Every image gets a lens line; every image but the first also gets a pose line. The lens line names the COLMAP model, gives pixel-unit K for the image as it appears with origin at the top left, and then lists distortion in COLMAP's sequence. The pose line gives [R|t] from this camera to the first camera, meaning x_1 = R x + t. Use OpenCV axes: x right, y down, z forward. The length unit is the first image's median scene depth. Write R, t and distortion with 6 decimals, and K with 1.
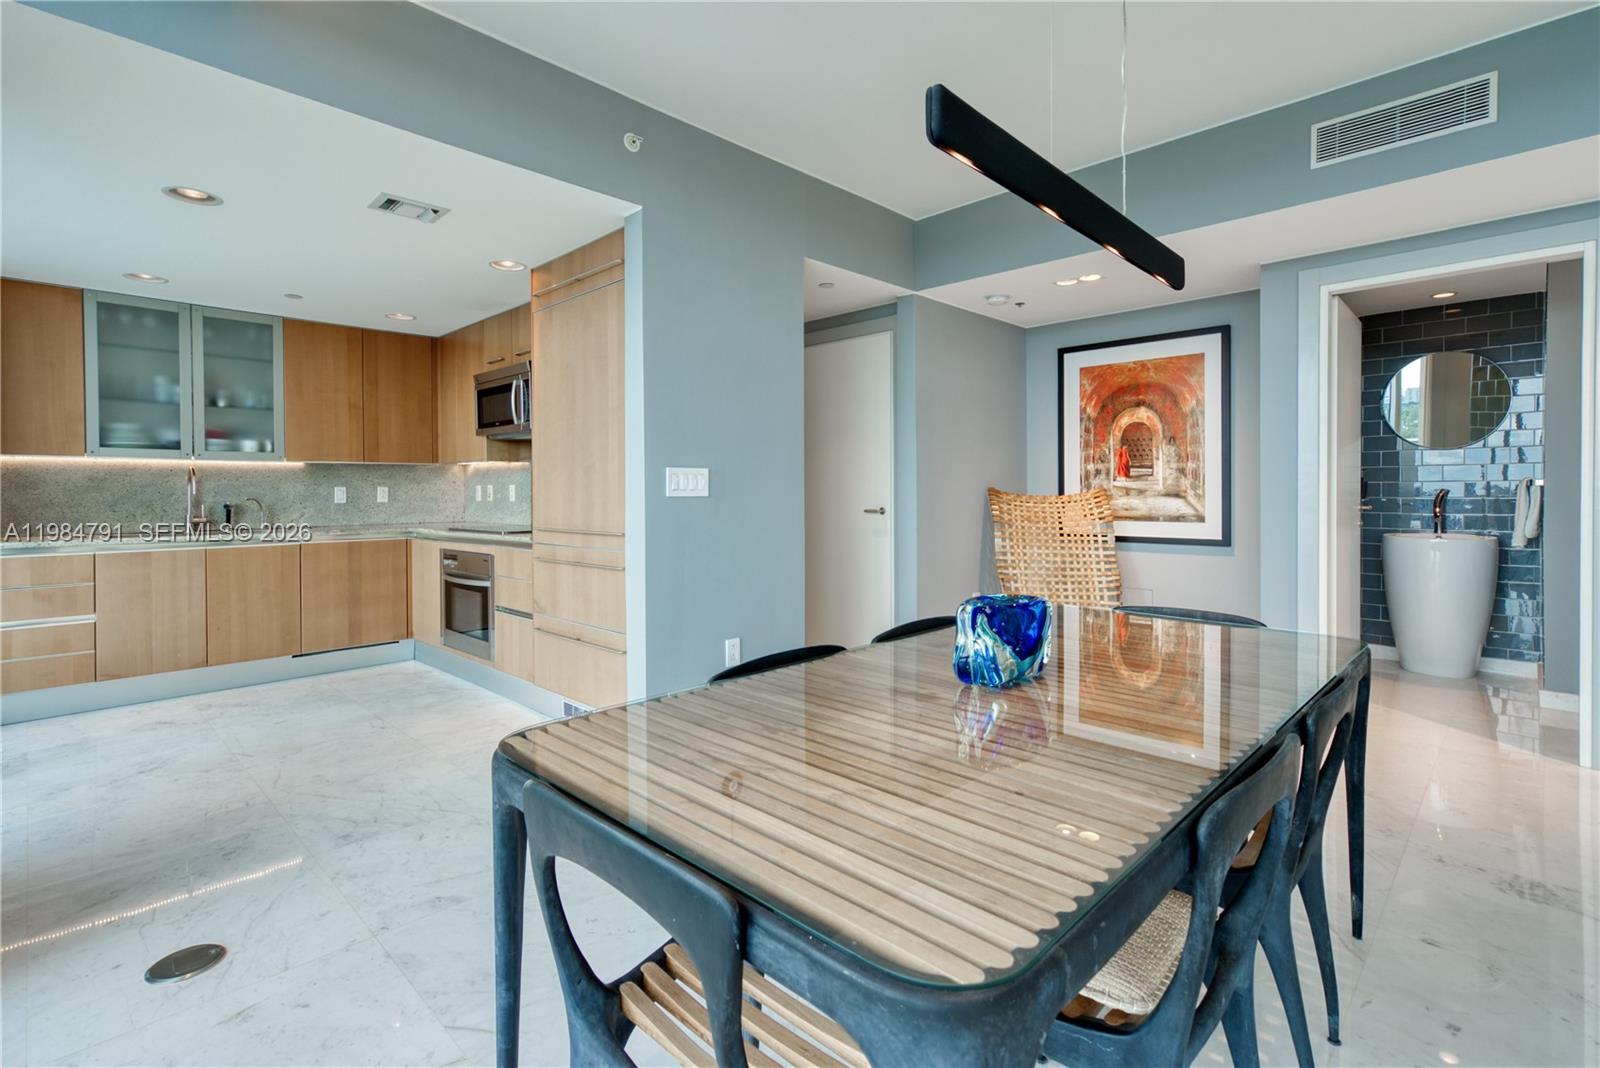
lens RADIAL K [[730.4, 0, 817.6], [0, 730.4, 501.1], [0, 0, 1]] dist [0.013050, -0.000724]
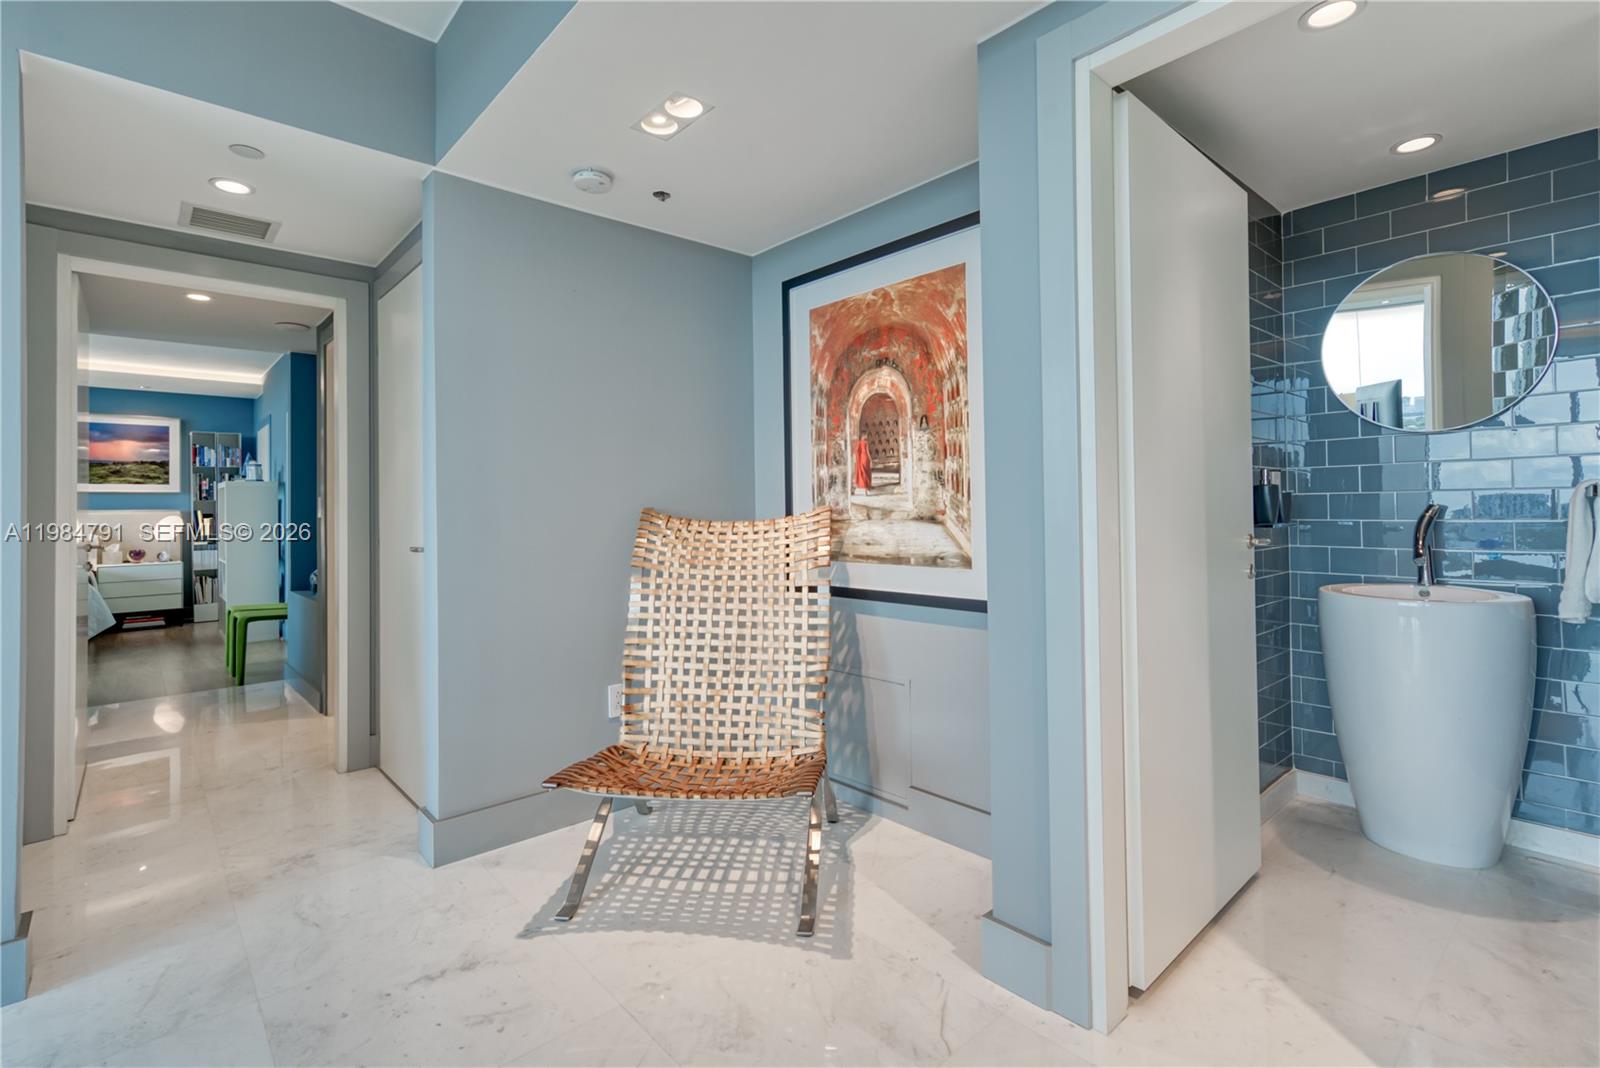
lens RADIAL K [[730.4, 0, 794.6], [0, 730.4, 504.0], [0, 0, 1]] dist [0.013050, -0.000724]
pose [[0.998436, -0.005958, -0.055586, 0.409662], [0.004553, 0.999668, -0.025367, -0.005750], [0.055719, 0.025074, 0.998132, 0.428143]]
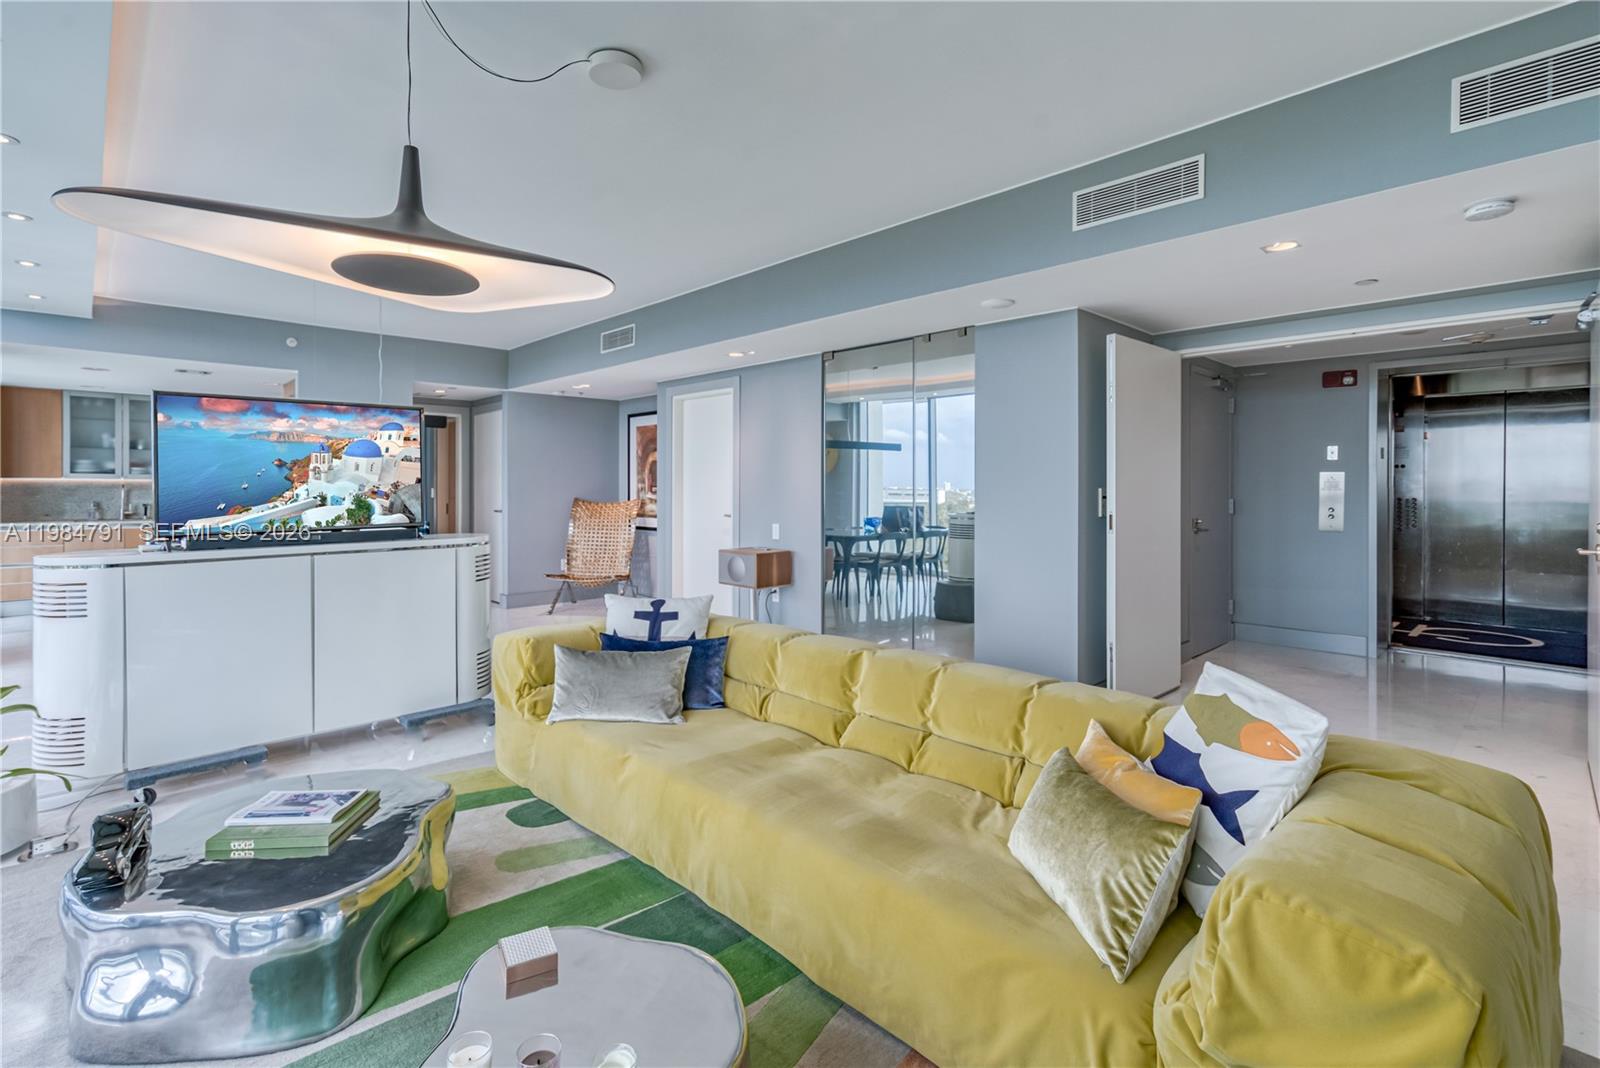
lens RADIAL K [[730.4, 0, 765.0], [0, 730.4, 506.2], [0, 0, 1]] dist [0.013050, -0.000724]
pose [[0.998763, 0.007810, -0.049115, 0.796614], [-0.007861, 0.999969, -0.000856, -0.001087], [0.049107, 0.001241, 0.998793, -0.710497]]
